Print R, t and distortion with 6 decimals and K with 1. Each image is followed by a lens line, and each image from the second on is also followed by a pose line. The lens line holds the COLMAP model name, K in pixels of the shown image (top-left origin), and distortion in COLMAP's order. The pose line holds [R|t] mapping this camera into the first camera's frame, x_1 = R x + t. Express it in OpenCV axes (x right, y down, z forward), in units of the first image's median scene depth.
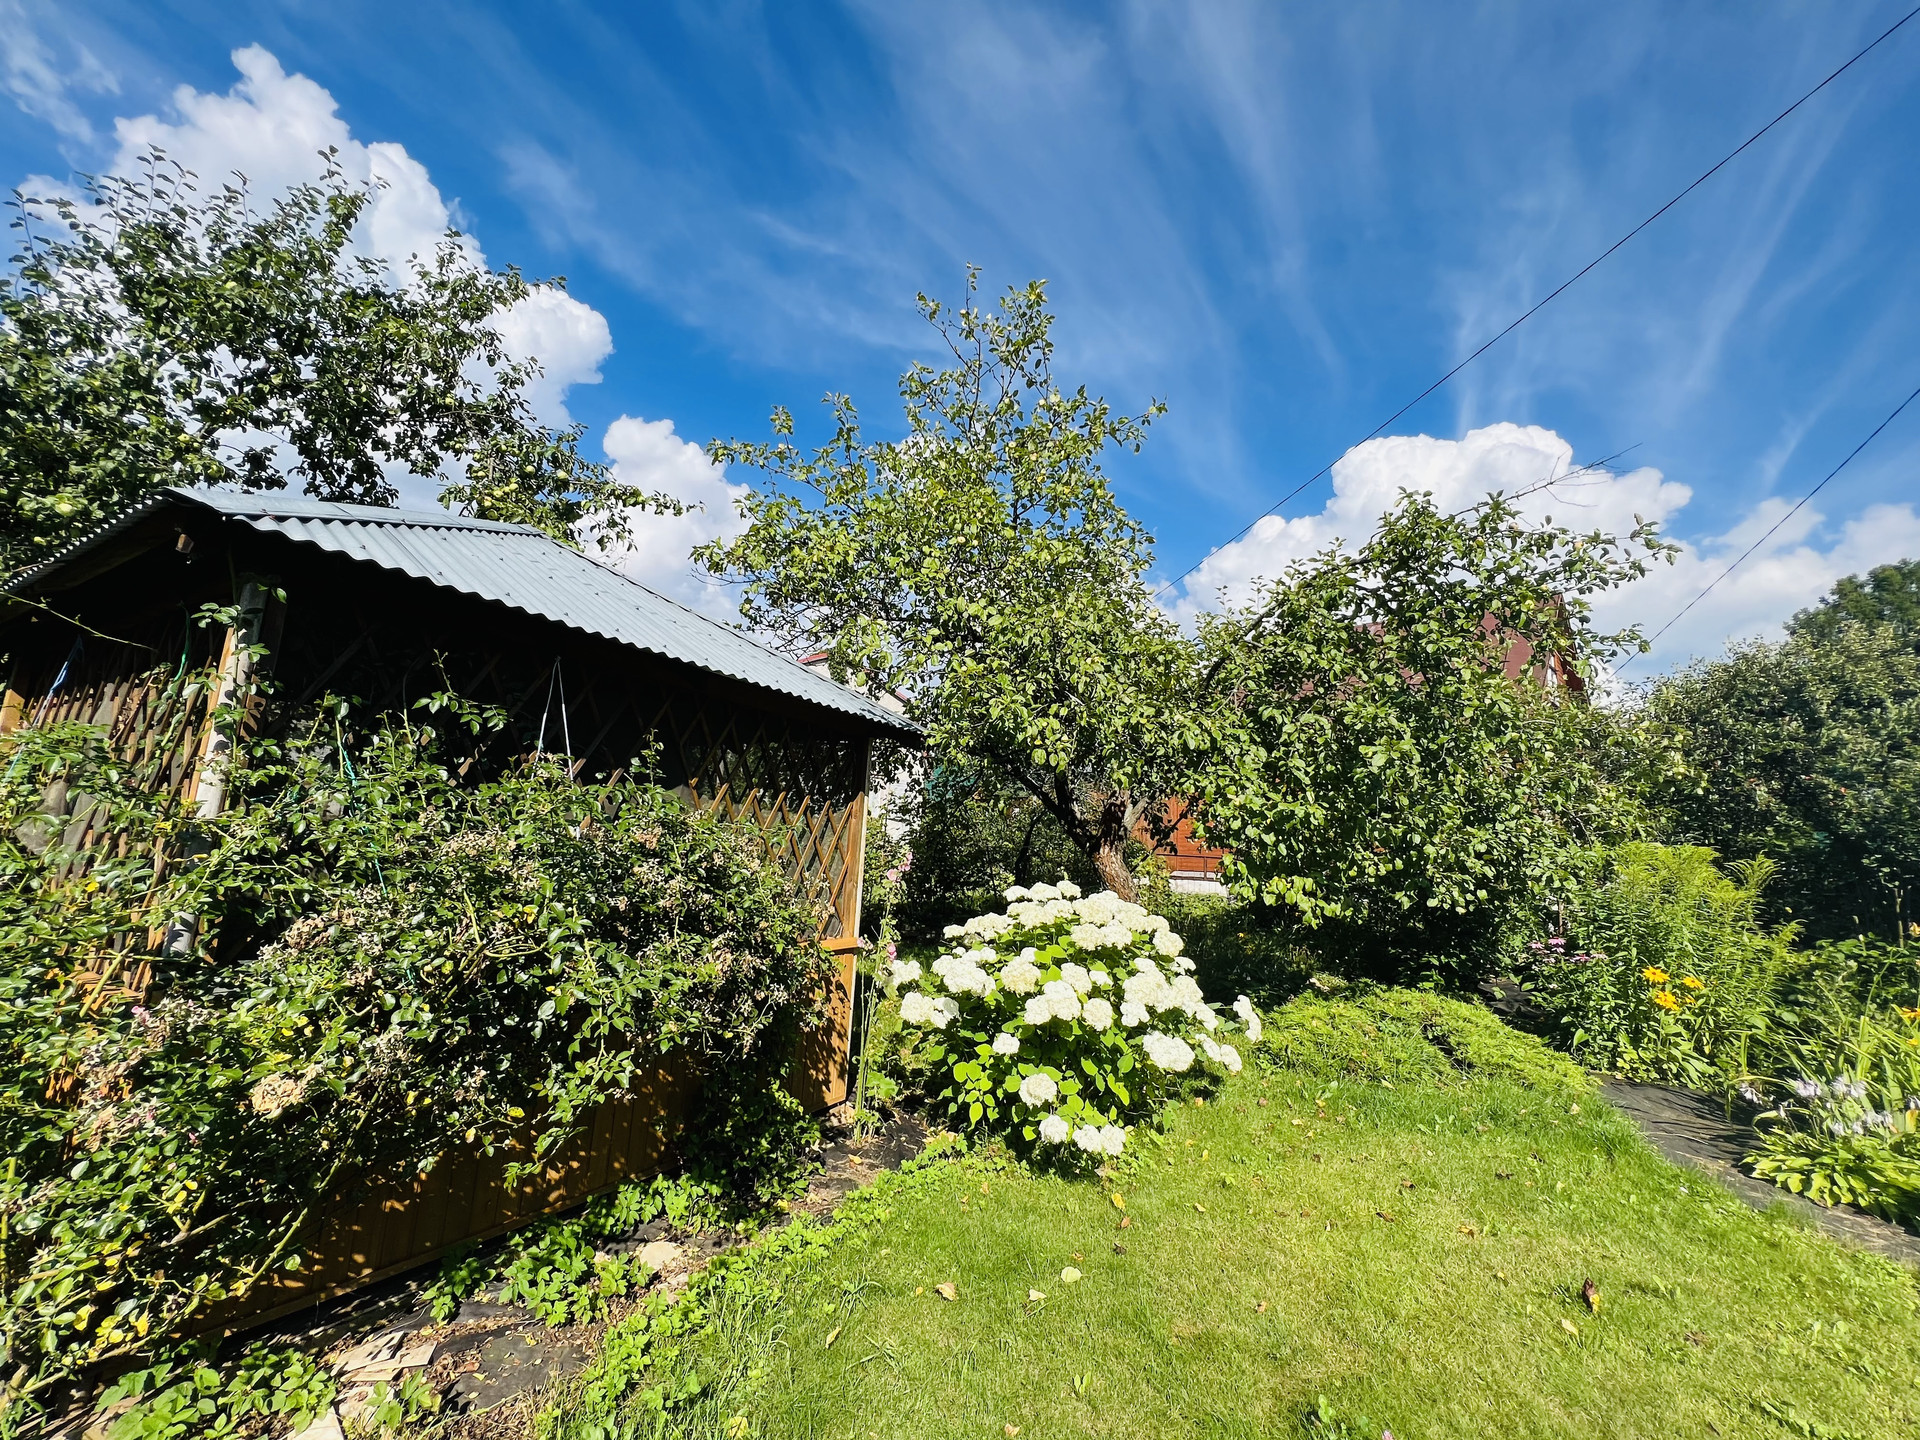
lens RADIAL K [[758.2, 0, 959.3], [0, 758.2, 727.9], [0, 0, 1]] dist [-0.016382, 0.002573]
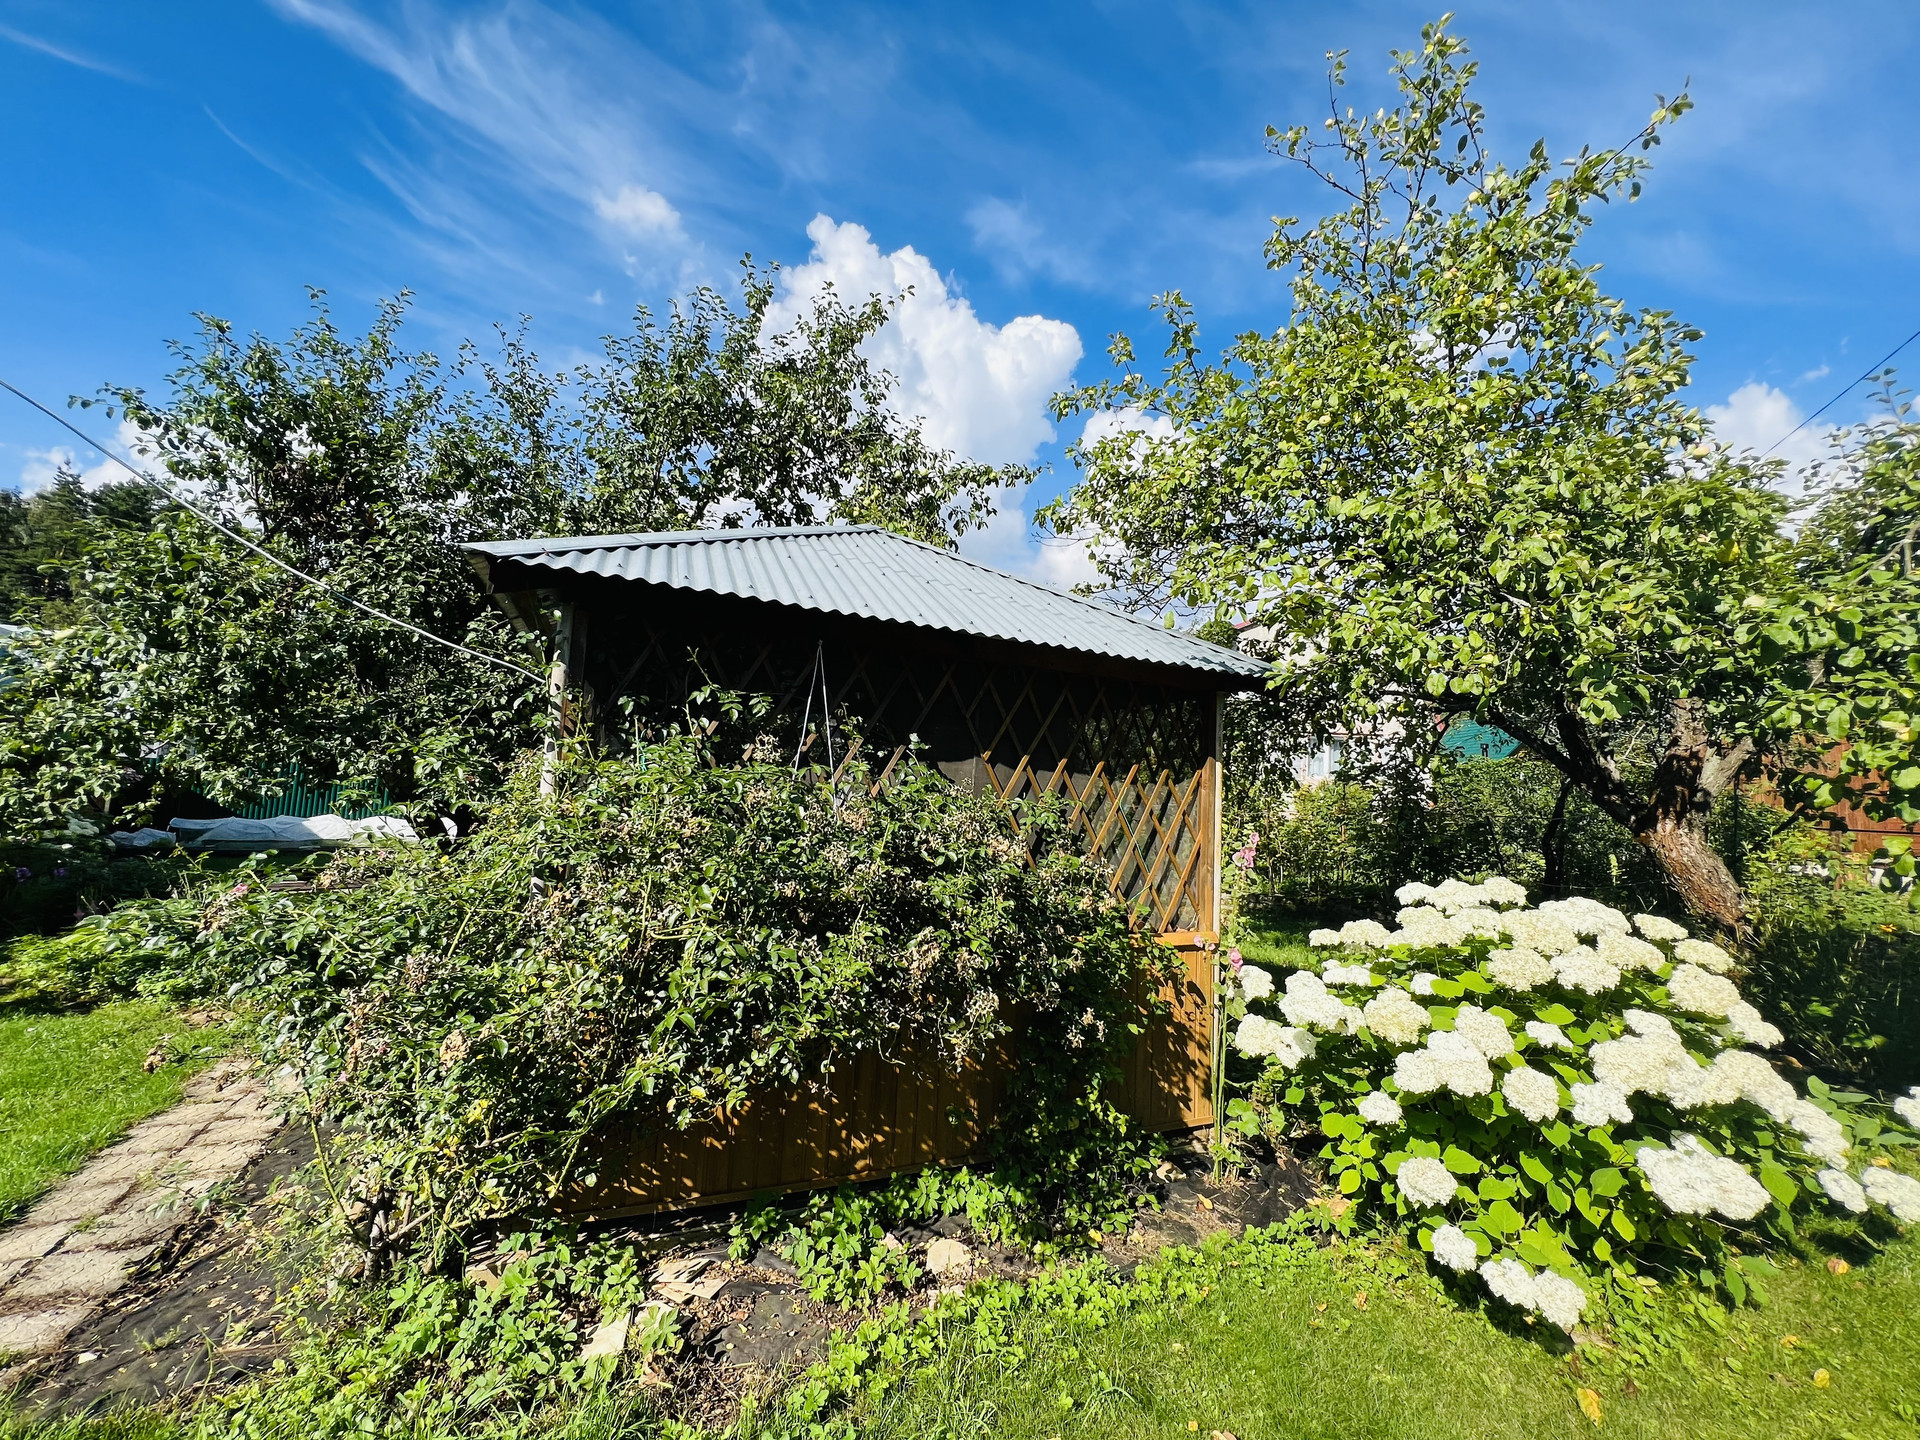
lens RADIAL K [[758.2, 0, 959.3], [0, 758.2, 727.9], [0, 0, 1]] dist [-0.016382, 0.002573]
pose [[0.810410, -0.066910, -0.582030, 0.164925], [0.089690, 0.995915, 0.010393, 0.024499], [0.578957, -0.060625, 0.813101, 0.218420]]
